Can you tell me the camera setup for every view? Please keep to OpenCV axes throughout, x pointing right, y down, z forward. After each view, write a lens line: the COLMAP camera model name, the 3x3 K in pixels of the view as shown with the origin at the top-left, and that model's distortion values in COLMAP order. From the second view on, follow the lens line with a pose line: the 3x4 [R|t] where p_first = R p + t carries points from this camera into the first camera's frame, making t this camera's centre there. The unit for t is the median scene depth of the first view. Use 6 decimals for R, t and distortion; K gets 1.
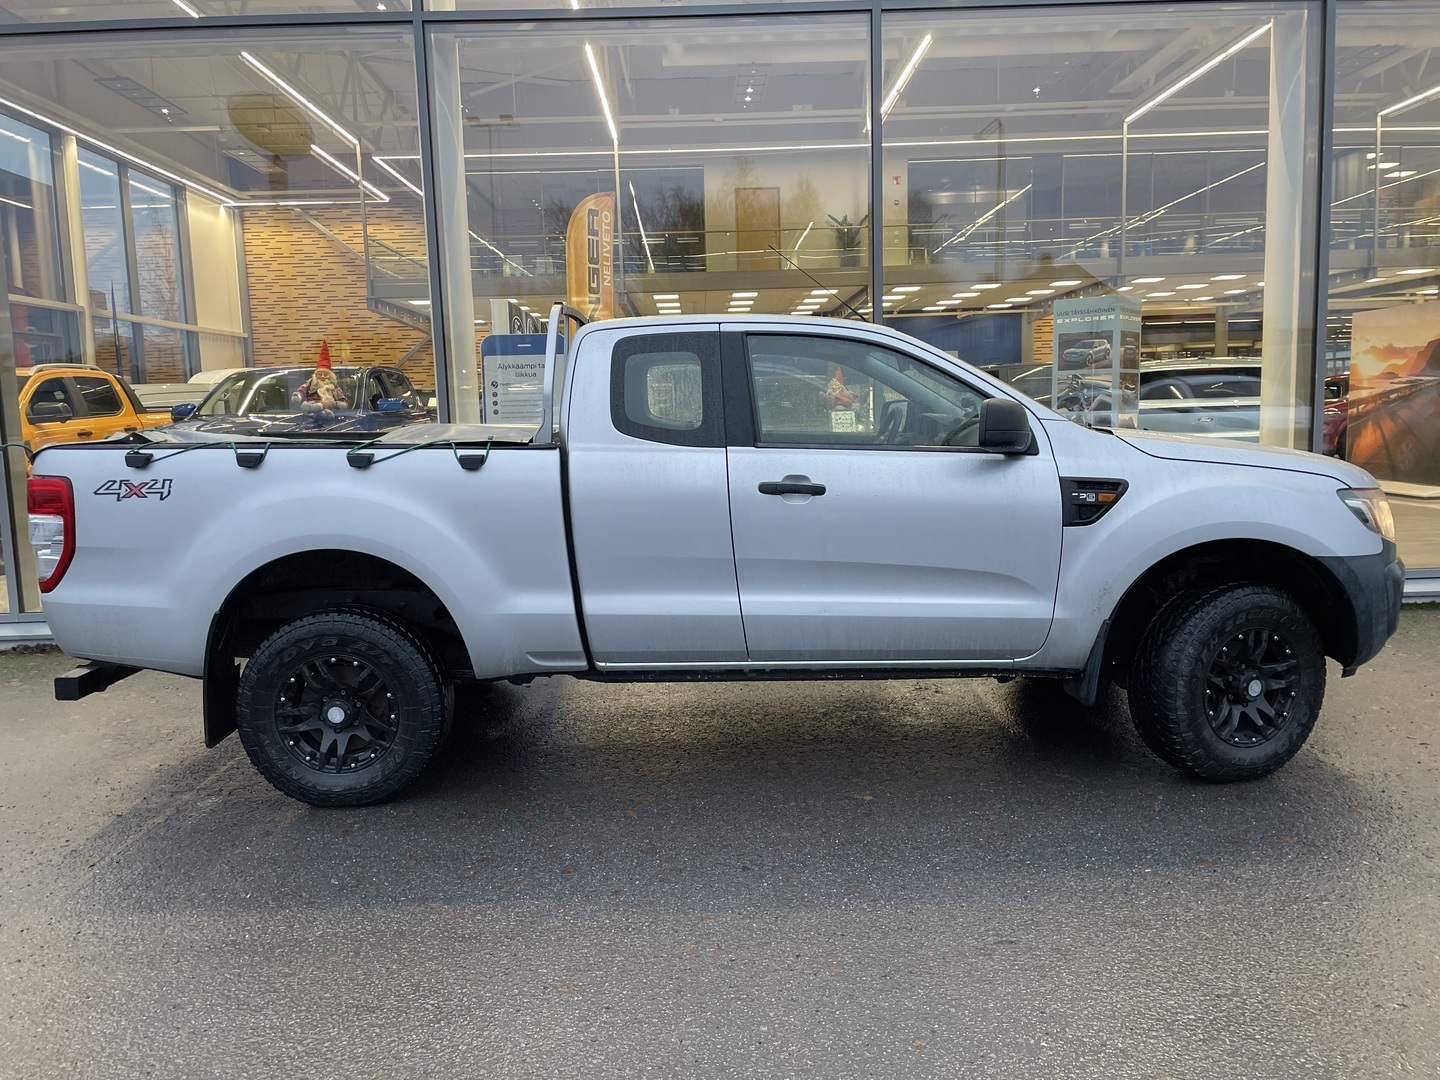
lens RADIAL K [[1098.9, 0, 727.1], [0, 1098.9, 538.6], [0, 0, 1]] dist [0.077149, -0.097194]
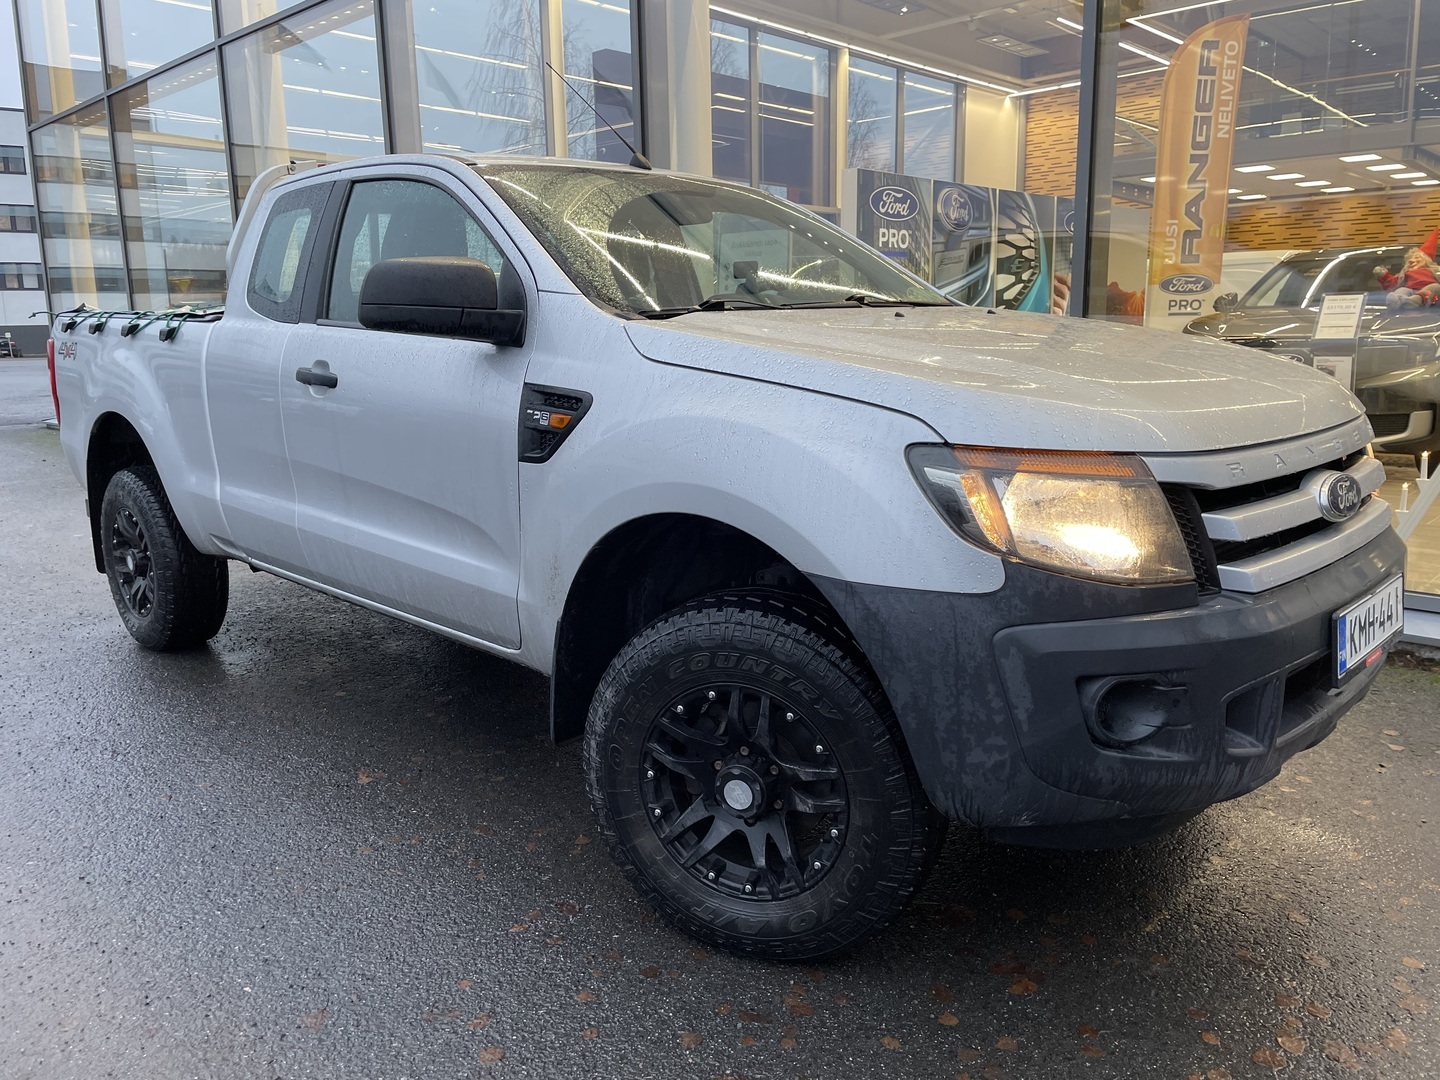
lens RADIAL K [[1098.9, 0, 727.1], [0, 1098.9, 538.6], [0, 0, 1]] dist [0.077149, -0.097194]
pose [[0.707508, 0.149511, -0.690709, 0.807921], [-0.085962, 0.988314, 0.125878, -0.055001], [0.701458, -0.029685, 0.712093, 0.607160]]
